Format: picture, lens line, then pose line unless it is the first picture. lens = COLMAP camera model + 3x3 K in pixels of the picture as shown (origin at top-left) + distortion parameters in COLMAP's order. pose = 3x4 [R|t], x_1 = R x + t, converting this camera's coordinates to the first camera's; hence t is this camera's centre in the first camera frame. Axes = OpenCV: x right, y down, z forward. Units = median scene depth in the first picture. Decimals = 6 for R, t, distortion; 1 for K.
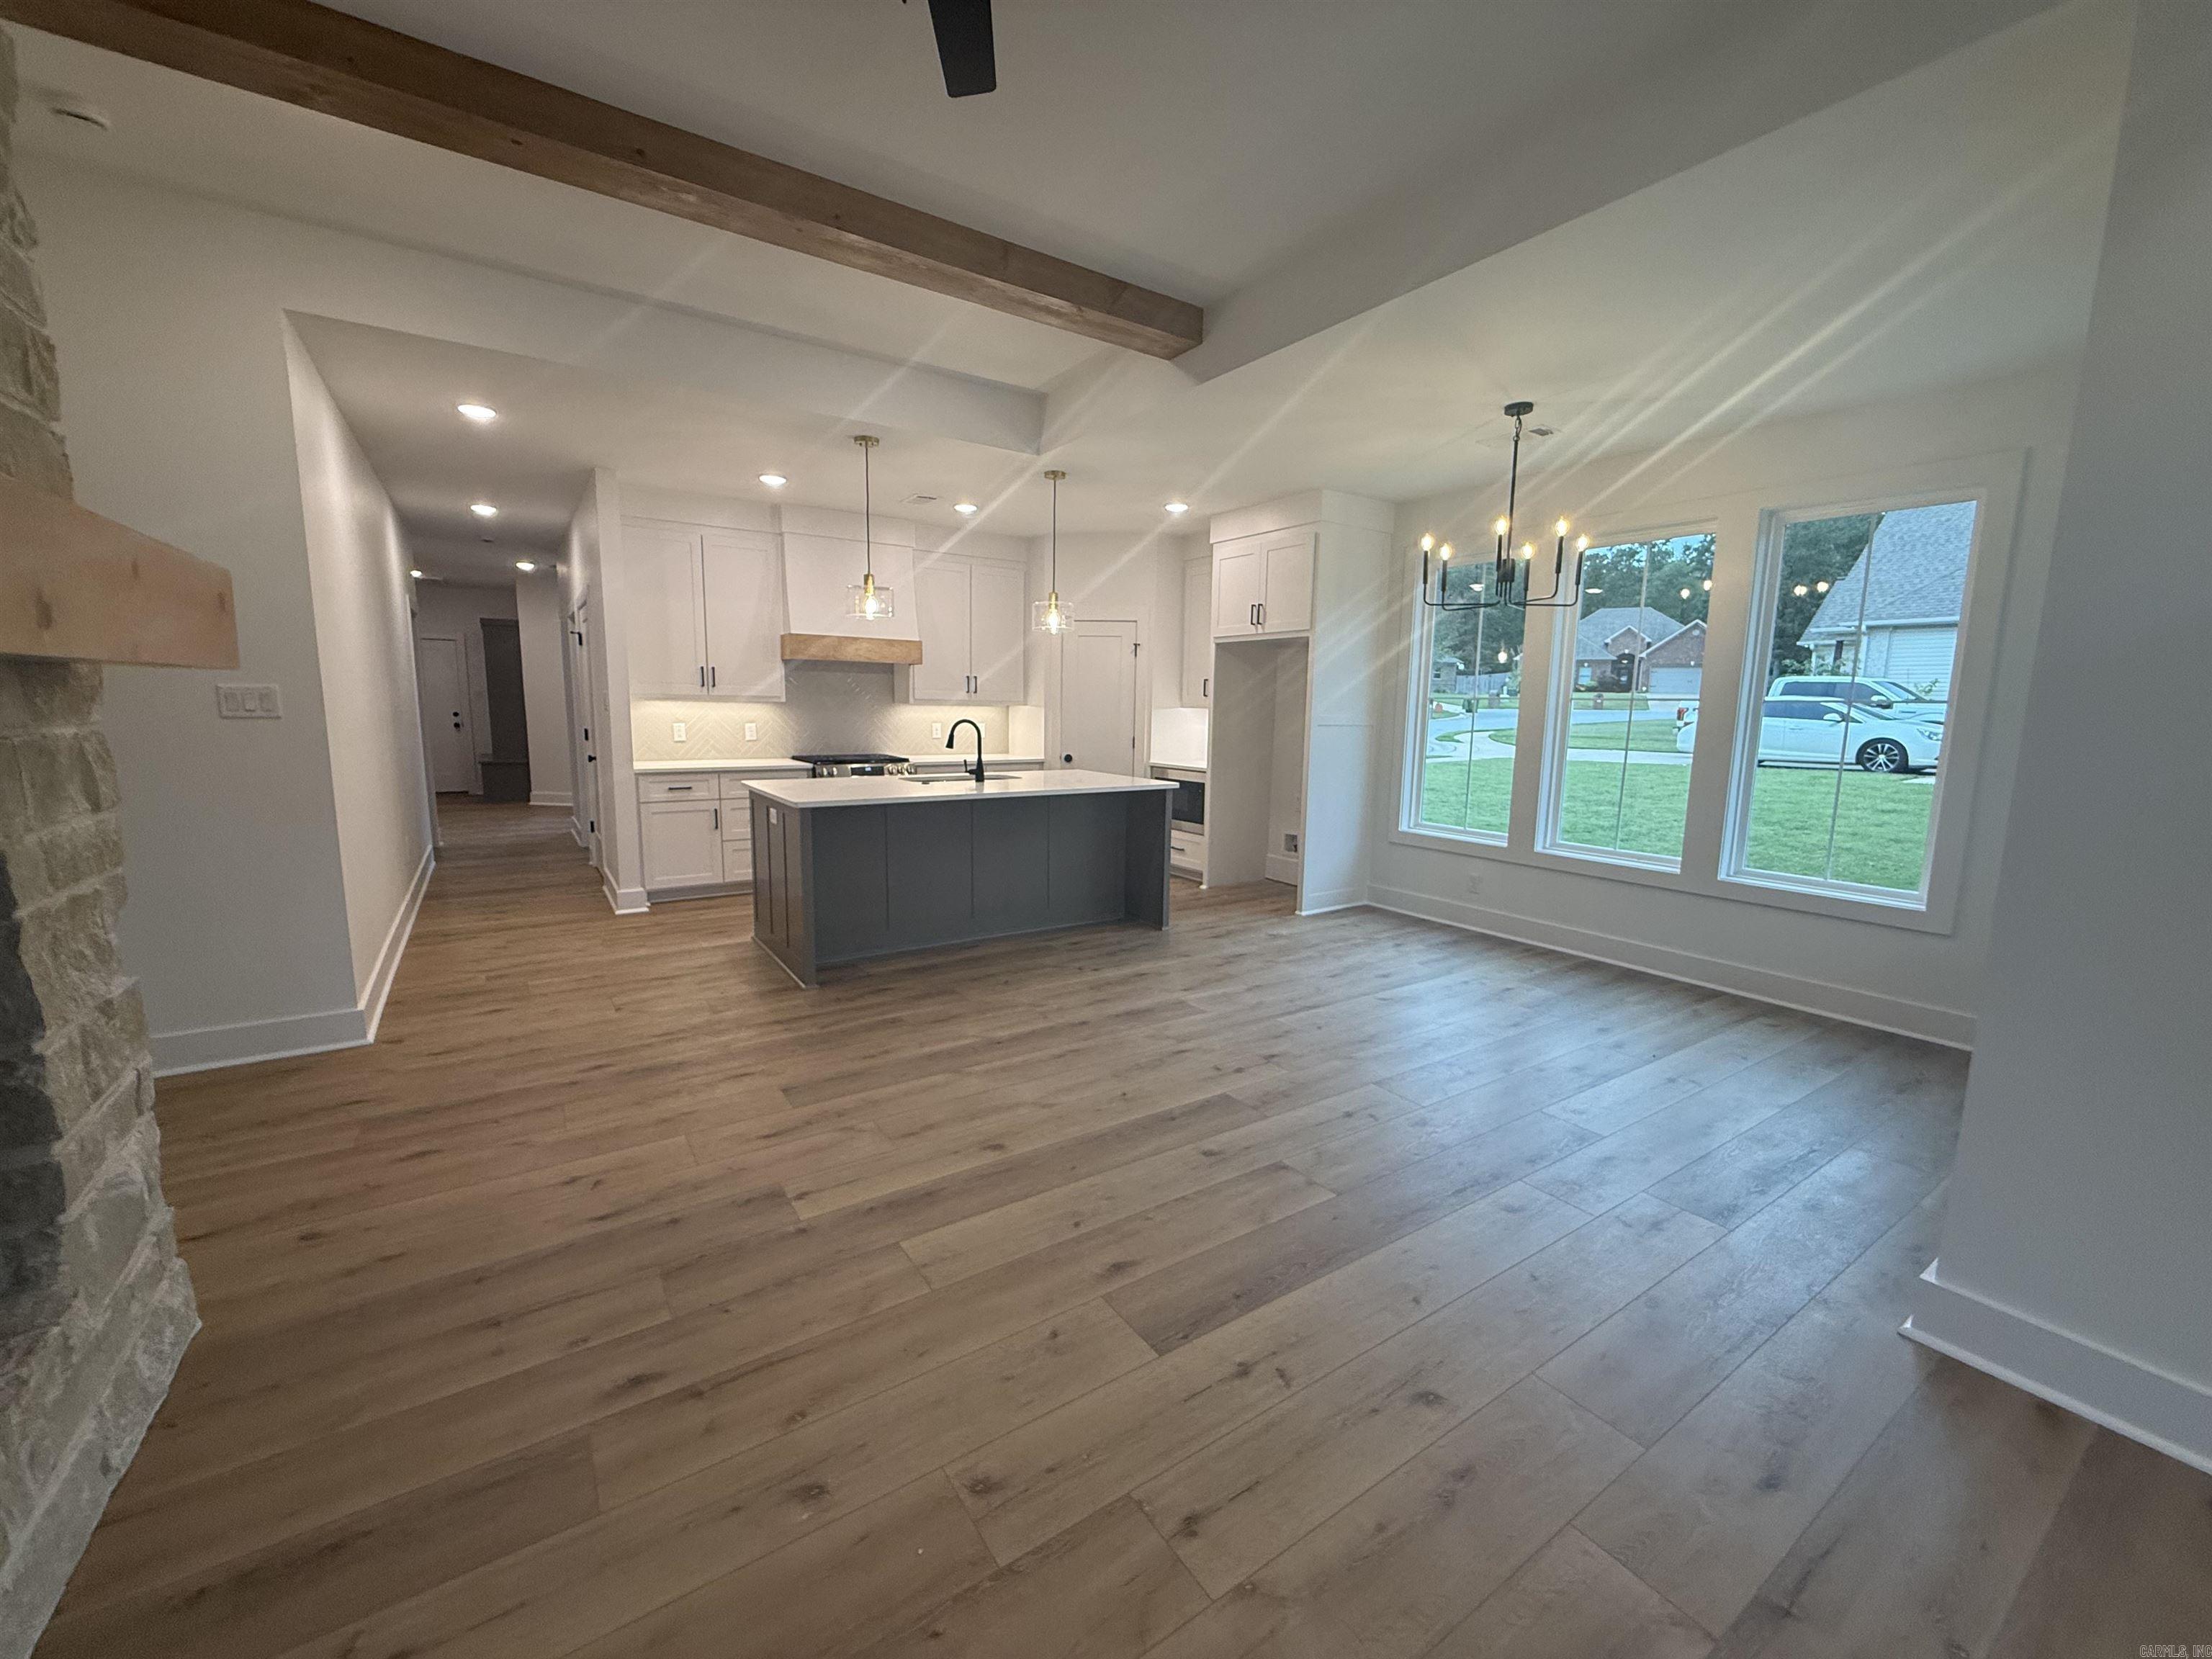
lens RADIAL K [[885.6, 0, 1103.4], [0, 885.6, 830.8], [0, 0, 1]] dist [0.000350, -0.000075]
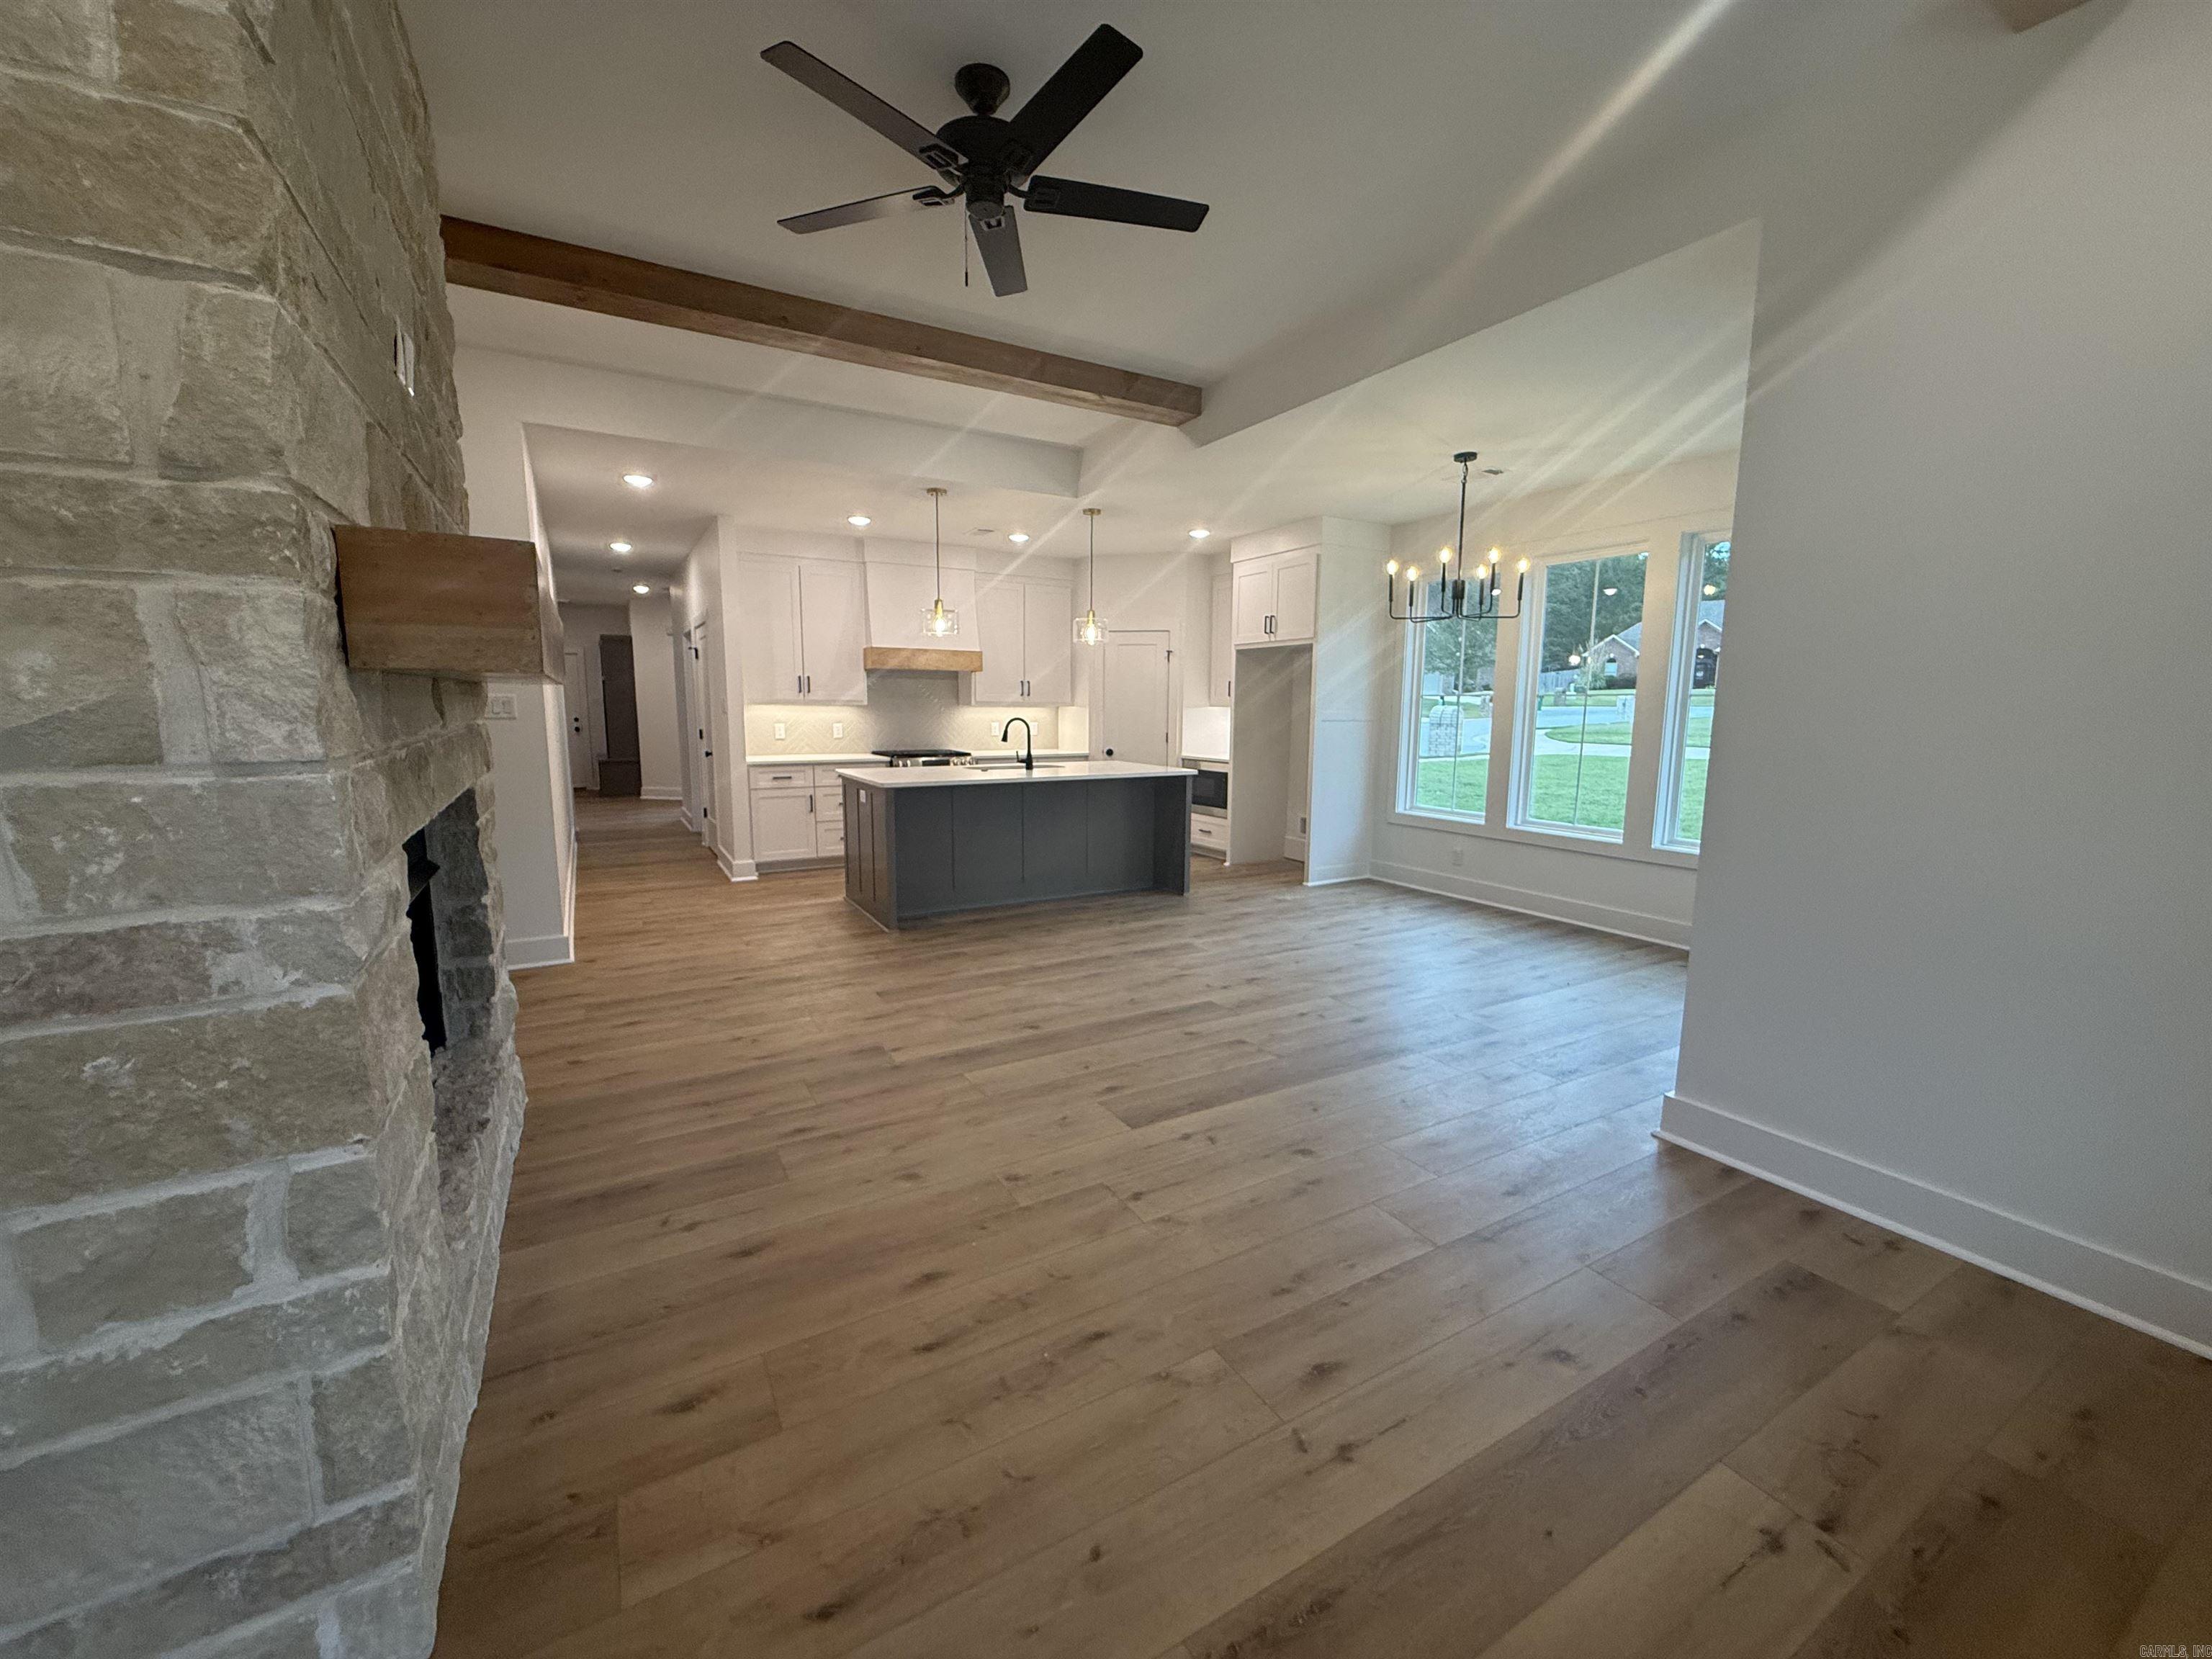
lens RADIAL K [[885.6, 0, 1102.7], [0, 885.6, 830.1], [0, 0, 1]] dist [0.000350, -0.000075]
pose [[0.997579, -0.000540, -0.069534, 0.053176], [0.000329, 0.999995, -0.003057, 0.037729], [0.069535, 0.003027, 0.997575, -0.233707]]
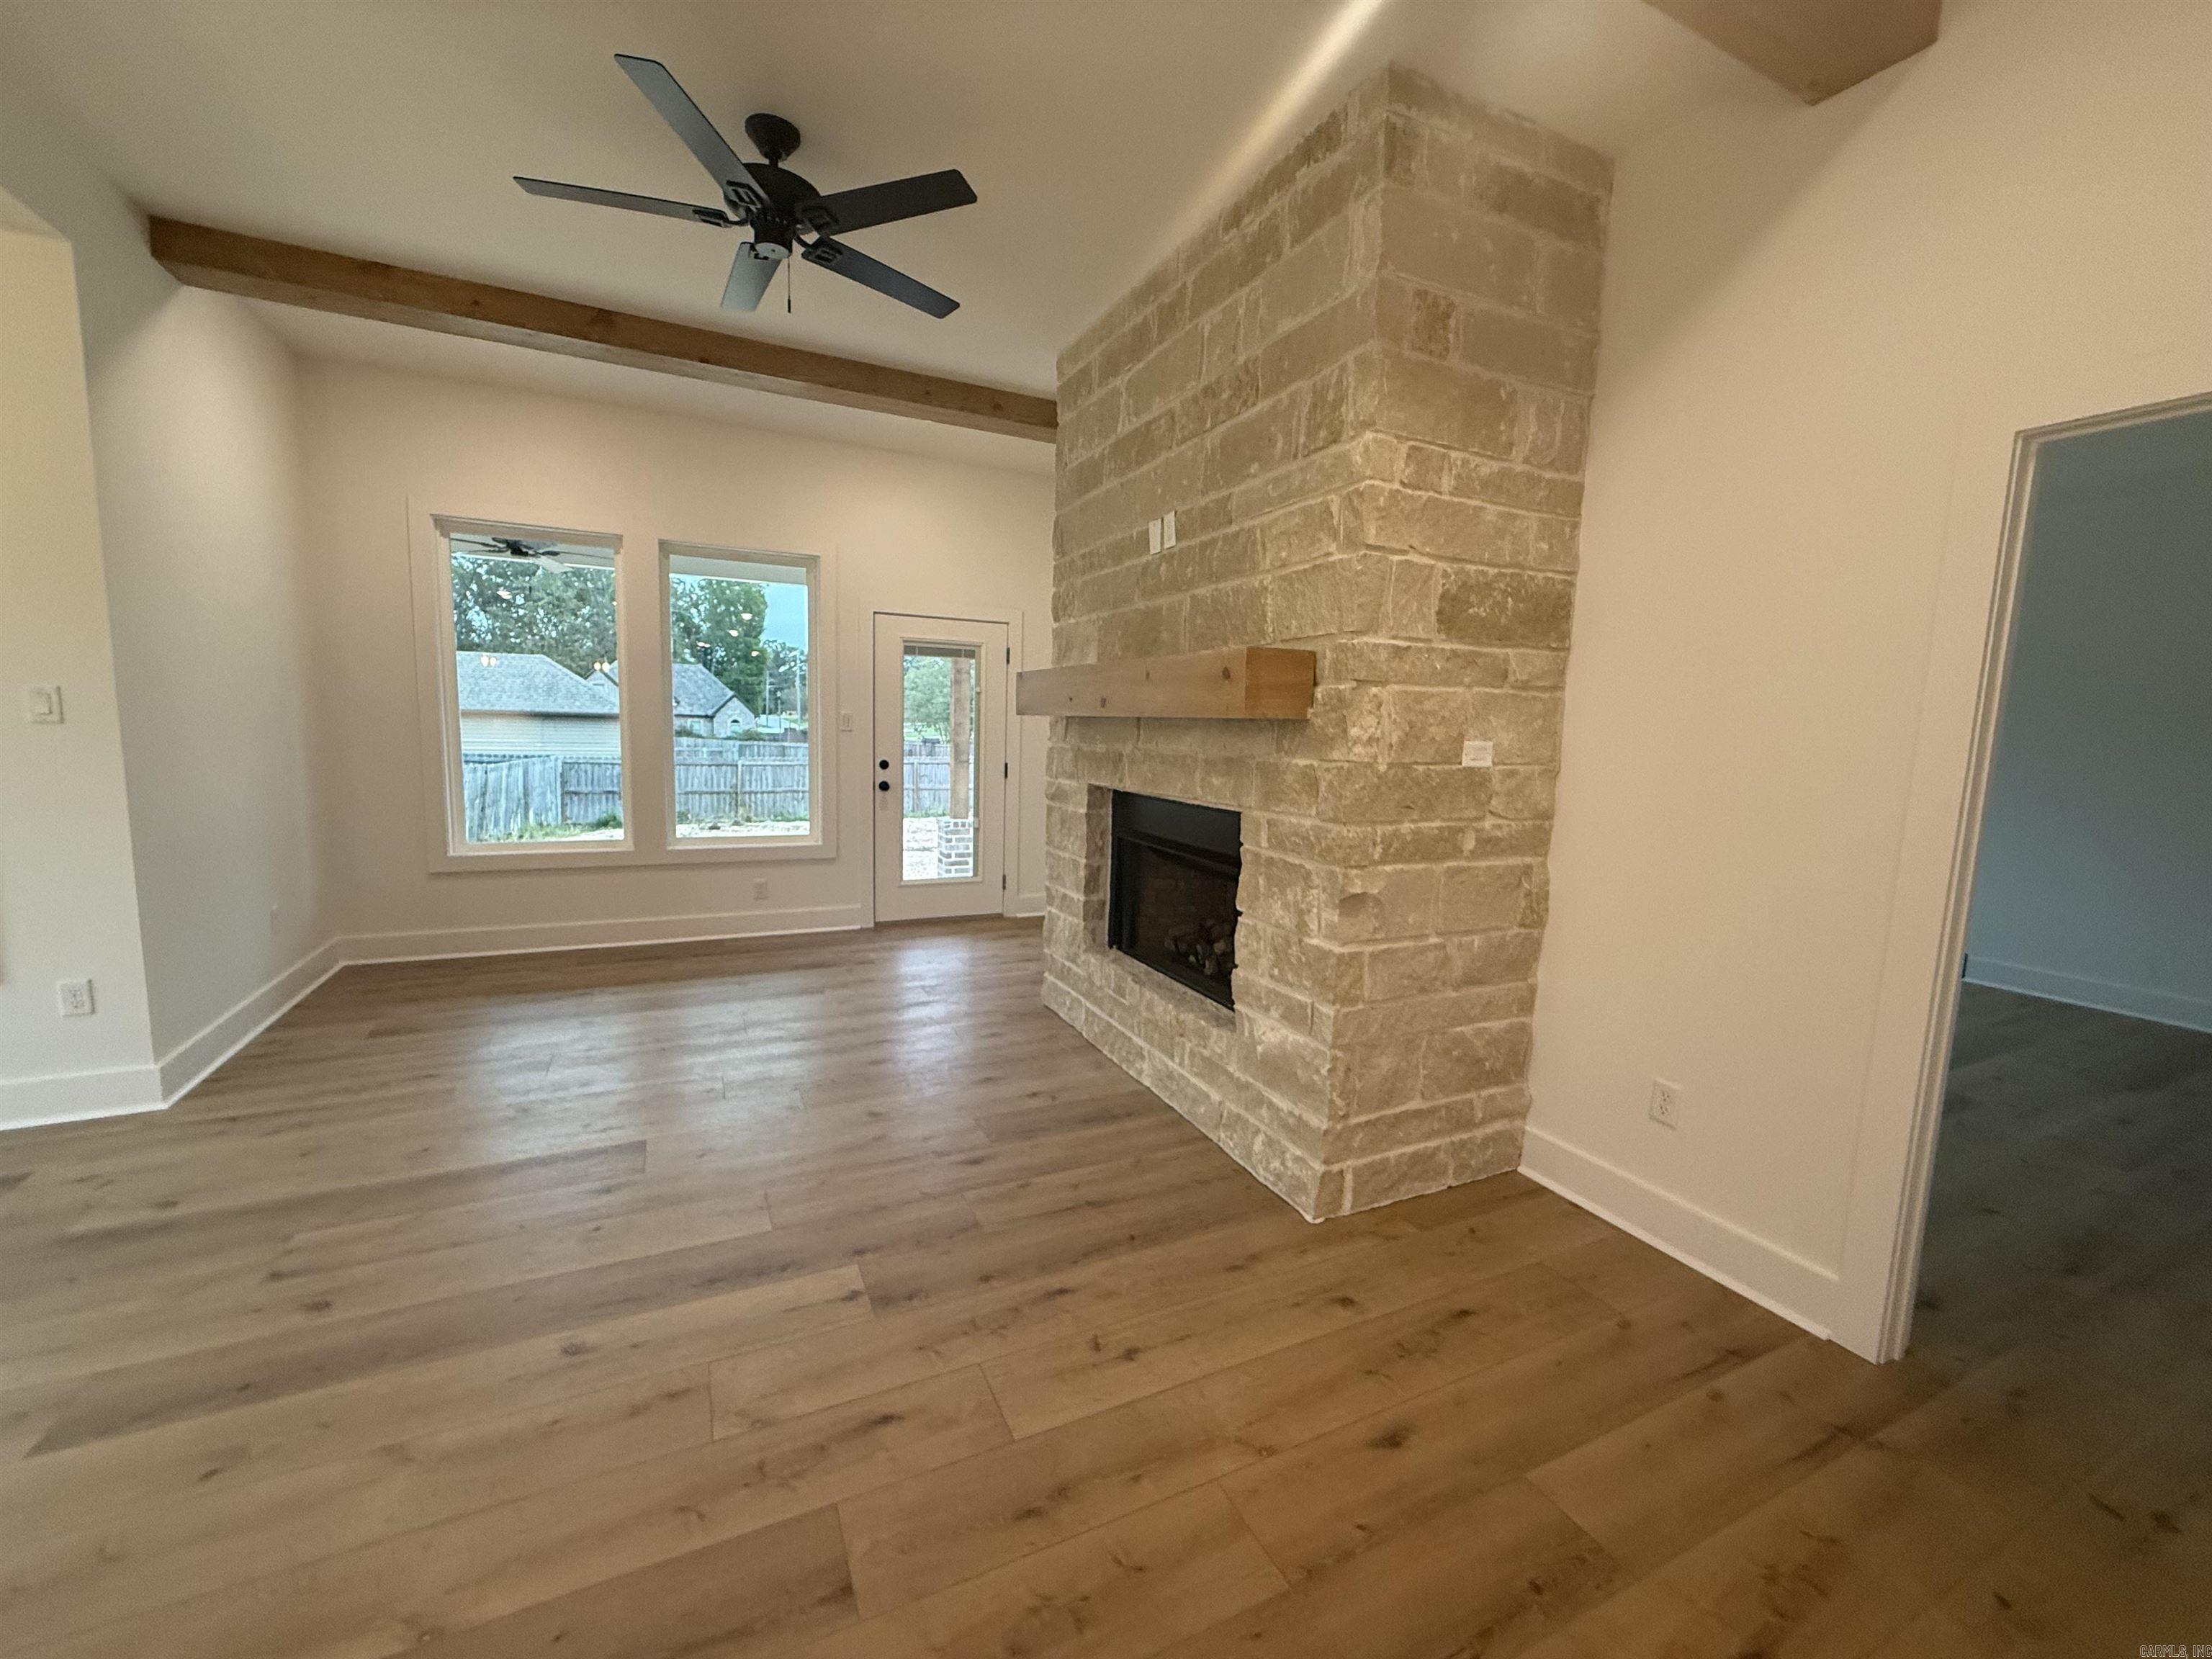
lens RADIAL K [[885.6, 0, 1103.9], [0, 885.6, 825.9], [0, 0, 1]] dist [0.000350, -0.000075]
pose [[-0.989519, -0.064589, 0.129152, -0.392057], [-0.029320, 0.965628, 0.258270, -0.153564], [-0.141394, 0.251776, -0.957401, 0.988807]]
